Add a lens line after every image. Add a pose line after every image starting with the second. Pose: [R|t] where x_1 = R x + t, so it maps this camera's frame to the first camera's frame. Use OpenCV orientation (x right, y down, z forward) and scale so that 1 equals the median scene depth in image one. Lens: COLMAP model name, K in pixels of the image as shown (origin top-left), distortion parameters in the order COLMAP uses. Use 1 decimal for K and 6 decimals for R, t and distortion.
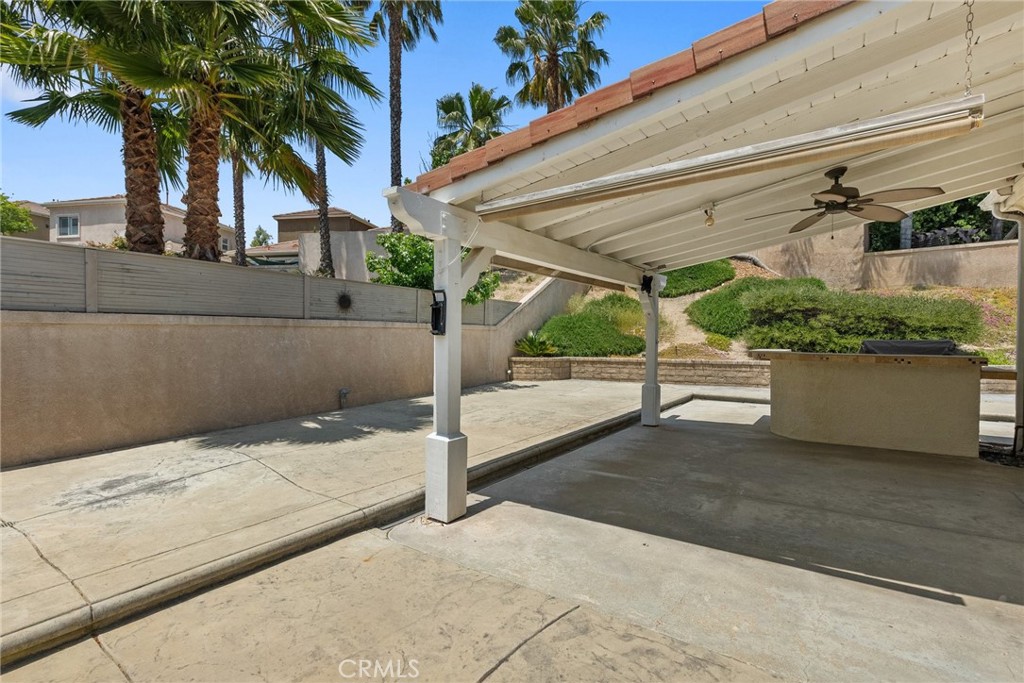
lens RADIAL K [[471.5, 0, 512.8], [0, 471.5, 338.9], [0, 0, 1]] dist [-0.006041, 0.002150]
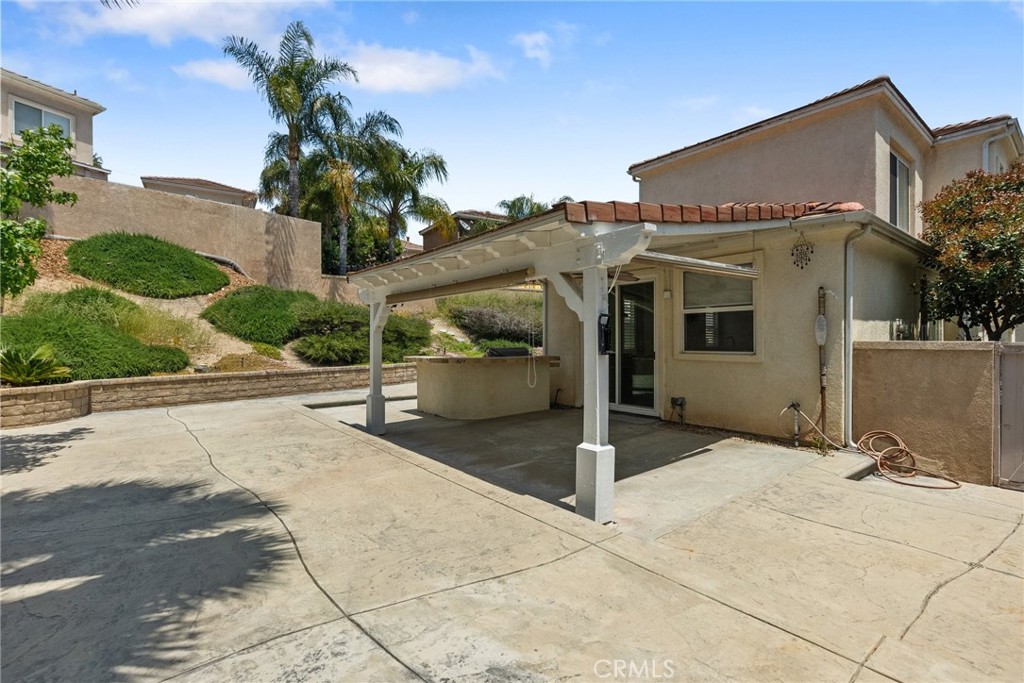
lens RADIAL K [[471.5, 0, 505.9], [0, 471.5, 338.1], [0, 0, 1]] dist [-0.006041, 0.002150]
pose [[0.287411, -0.002837, 0.957803, -0.529839], [0.013028, 0.999915, -0.000947, -0.020012], [-0.957719, 0.012751, 0.287423, 0.374789]]
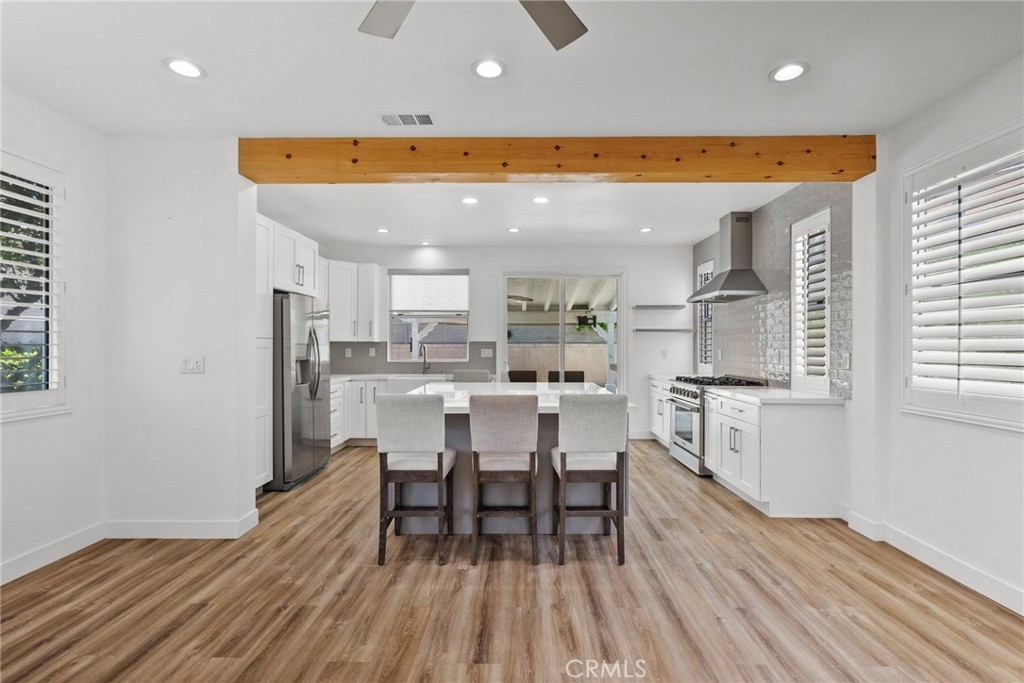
lens RADIAL K [[471.5, 0, 516.9], [0, 471.5, 344.7], [0, 0, 1]] dist [-0.006041, 0.002150]
pose [[0.565008, -0.006153, -0.825062, 1.209676], [-0.005263, 0.999925, -0.011062, -0.010815], [0.825068, 0.010593, 0.564934, -0.100450]]
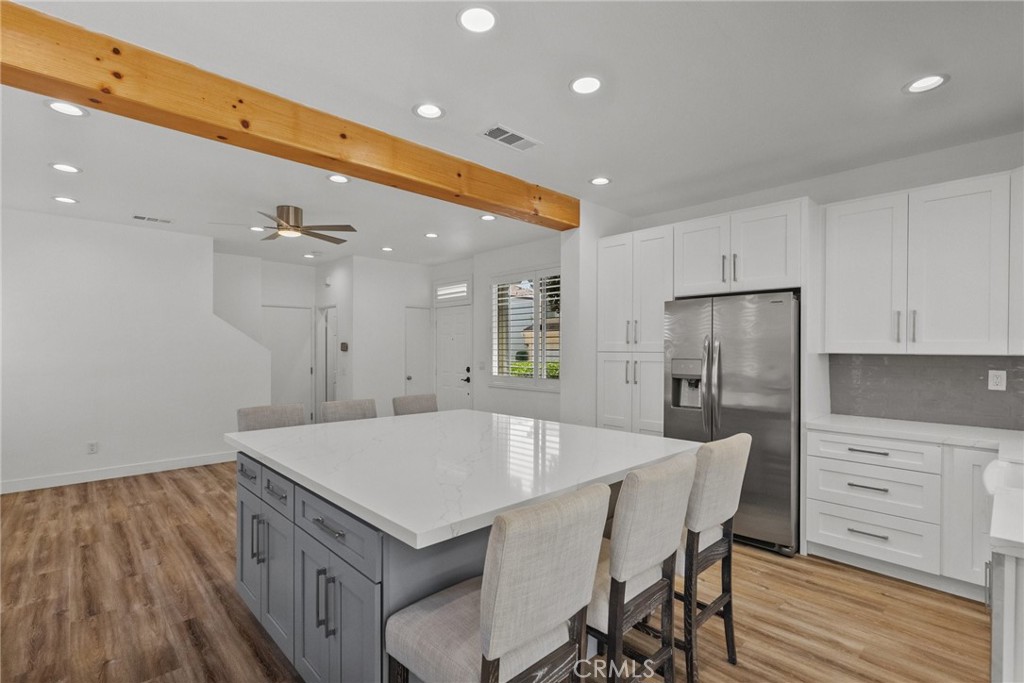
lens RADIAL K [[471.5, 0, 515.2], [0, 471.5, 355.2], [0, 0, 1]] dist [-0.006041, 0.002150]
pose [[-0.980861, -0.009116, 0.194493, 0.691503], [-0.004805, 0.999732, 0.022626, -0.029022], [-0.194647, 0.021258, -0.980643, 0.471937]]
